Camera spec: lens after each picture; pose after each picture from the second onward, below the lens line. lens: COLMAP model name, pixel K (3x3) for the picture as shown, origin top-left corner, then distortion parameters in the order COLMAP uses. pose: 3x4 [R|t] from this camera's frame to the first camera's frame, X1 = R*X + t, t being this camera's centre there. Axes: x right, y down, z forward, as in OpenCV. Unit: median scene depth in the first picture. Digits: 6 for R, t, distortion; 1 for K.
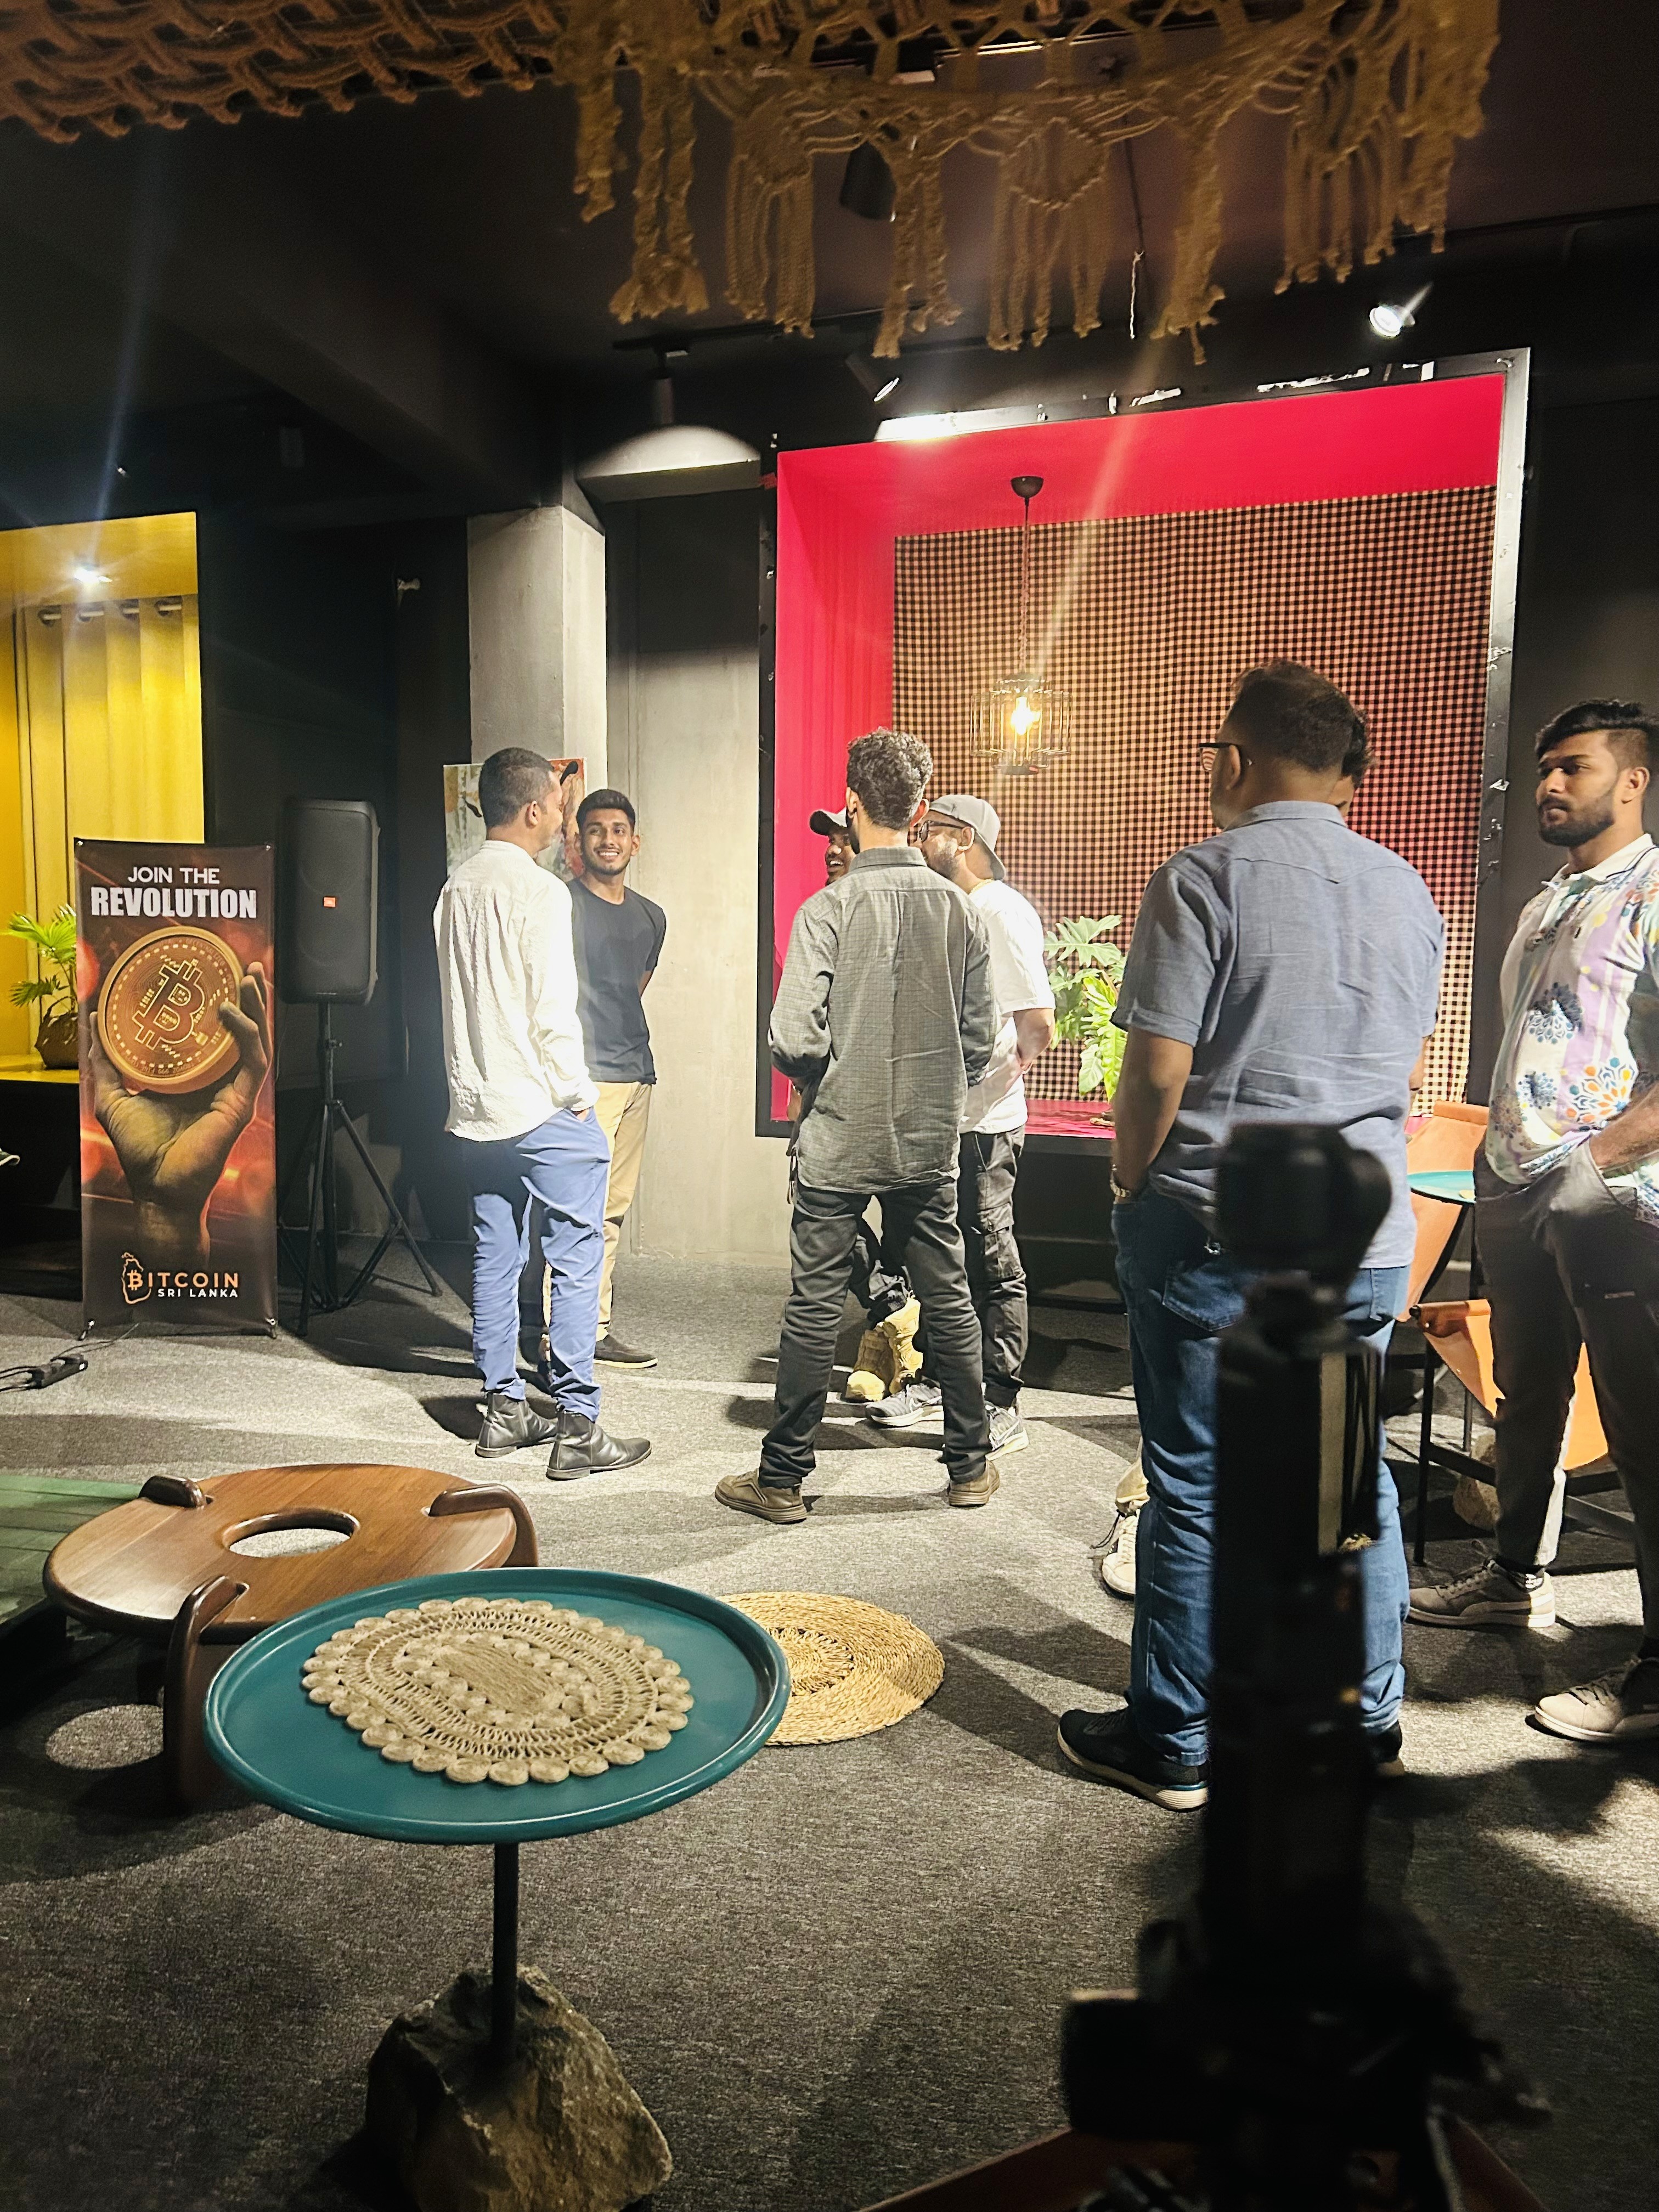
lens RADIAL K [[1683.8, 0, 829.5], [0, 1683.8, 1106.0], [0, 0, 1]] dist [0.003591, 0.041277]
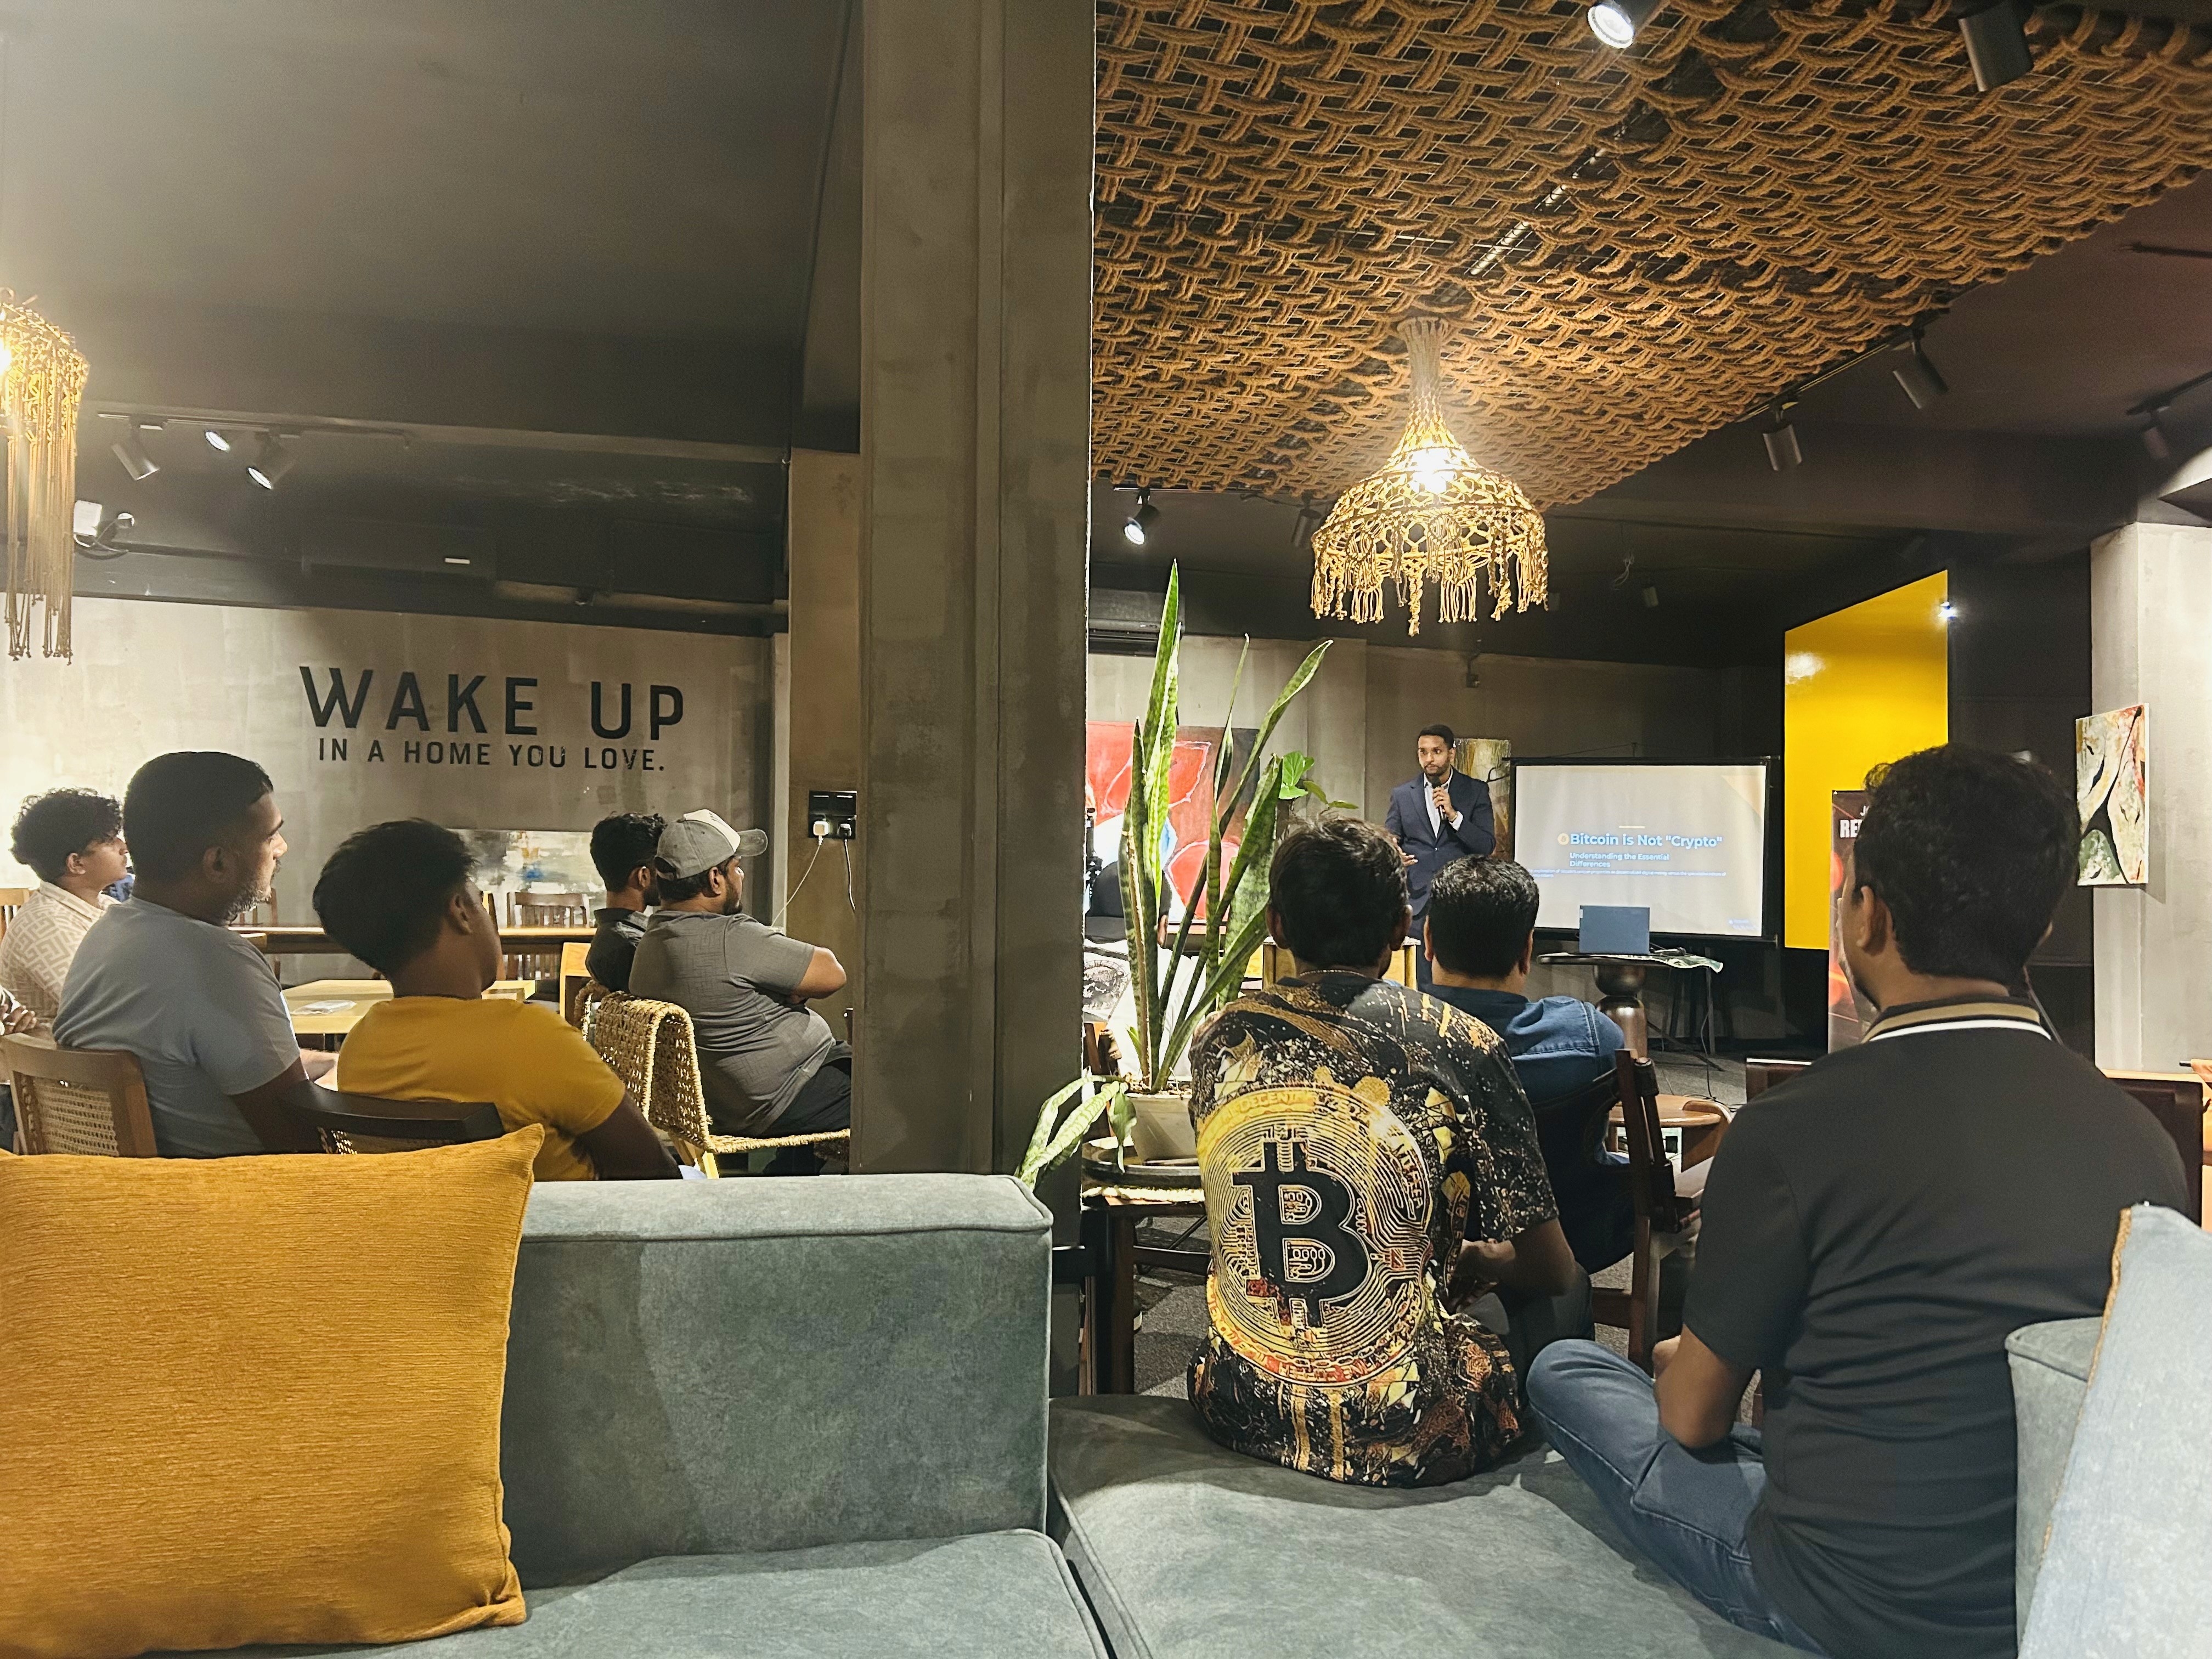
lens RADIAL K [[1635.7, 0, 1106.0], [0, 1635.7, 829.5], [0, 0, 1]] dist [0.087895, -0.126357]
pose [[0.387812, -0.046726, -0.920553, 0.727504], [-0.093449, 0.991575, -0.089699, 0.083329], [0.916989, 0.120812, 0.380179, -0.229453]]
